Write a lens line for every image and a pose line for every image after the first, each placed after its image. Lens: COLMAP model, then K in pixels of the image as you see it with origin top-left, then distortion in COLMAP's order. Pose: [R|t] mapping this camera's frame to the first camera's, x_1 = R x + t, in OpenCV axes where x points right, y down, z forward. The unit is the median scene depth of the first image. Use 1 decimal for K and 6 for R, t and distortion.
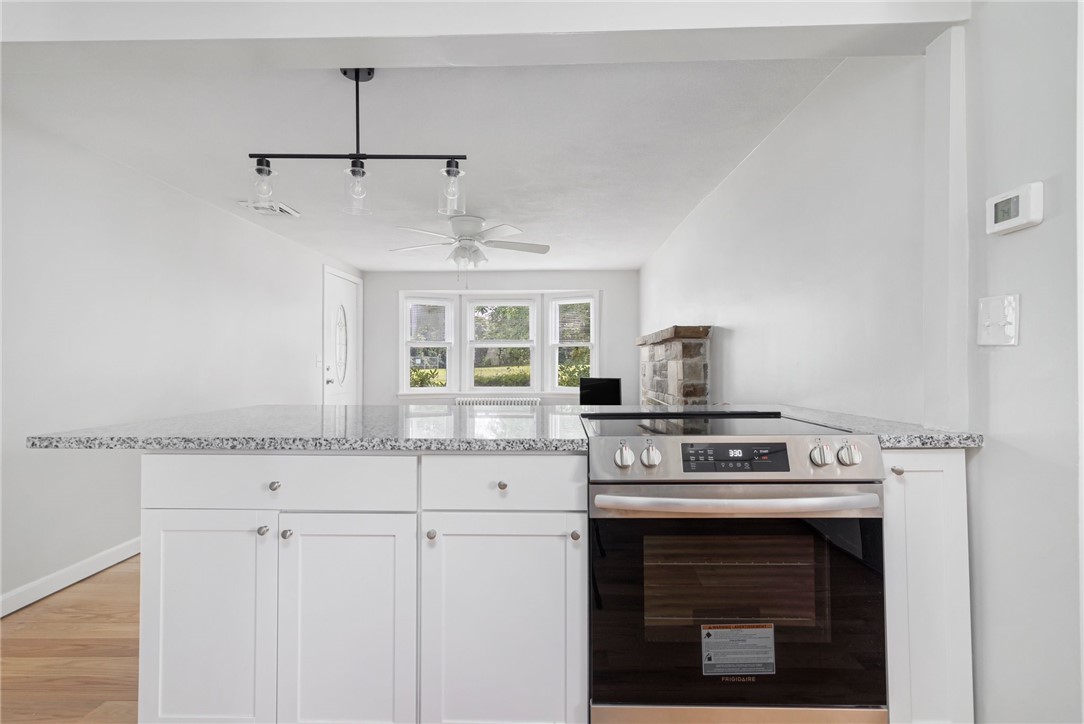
lens RADIAL K [[513.8, 0, 545.8], [0, 513.8, 359.3], [0, 0, 1]] dist [0.002731, 0.002740]
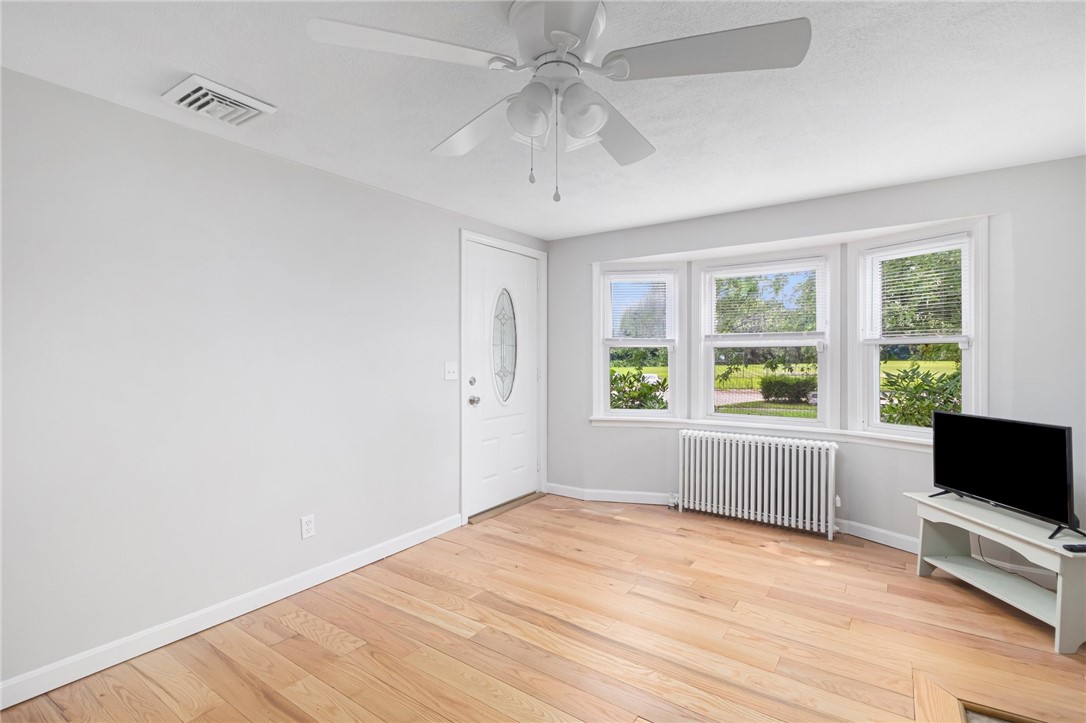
lens RADIAL K [[514.8, 0, 556.6], [0, 514.8, 354.8], [0, 0, 1]] dist [0.002731, 0.002740]
pose [[0.839247, -0.000632, -0.543750, 0.147223], [0.001791, 0.999997, 0.001603, -0.068613], [0.543748, -0.002319, 0.839246, 1.800840]]
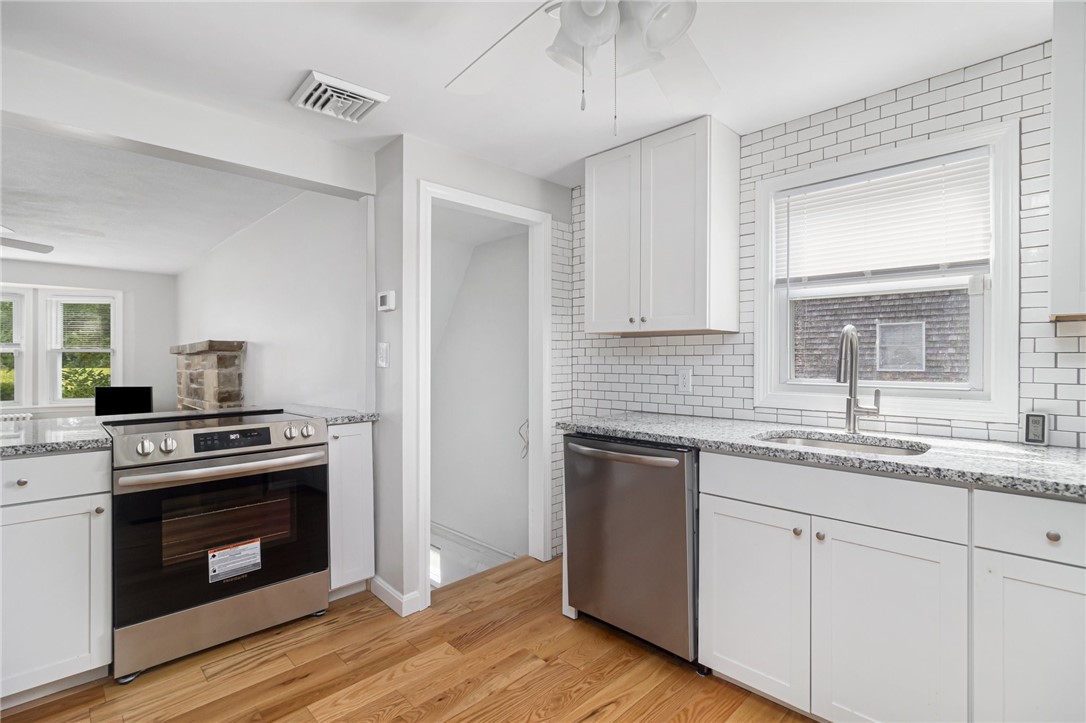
lens RADIAL K [[514.8, 0, 541.4], [0, 514.8, 362.0], [0, 0, 1]] dist [0.002731, 0.002740]
pose [[0.708194, -0.001486, 0.706016, -0.075633], [-0.001309, 0.999993, 0.003417, -0.050456], [-0.706016, -0.003344, 0.708188, -0.749009]]
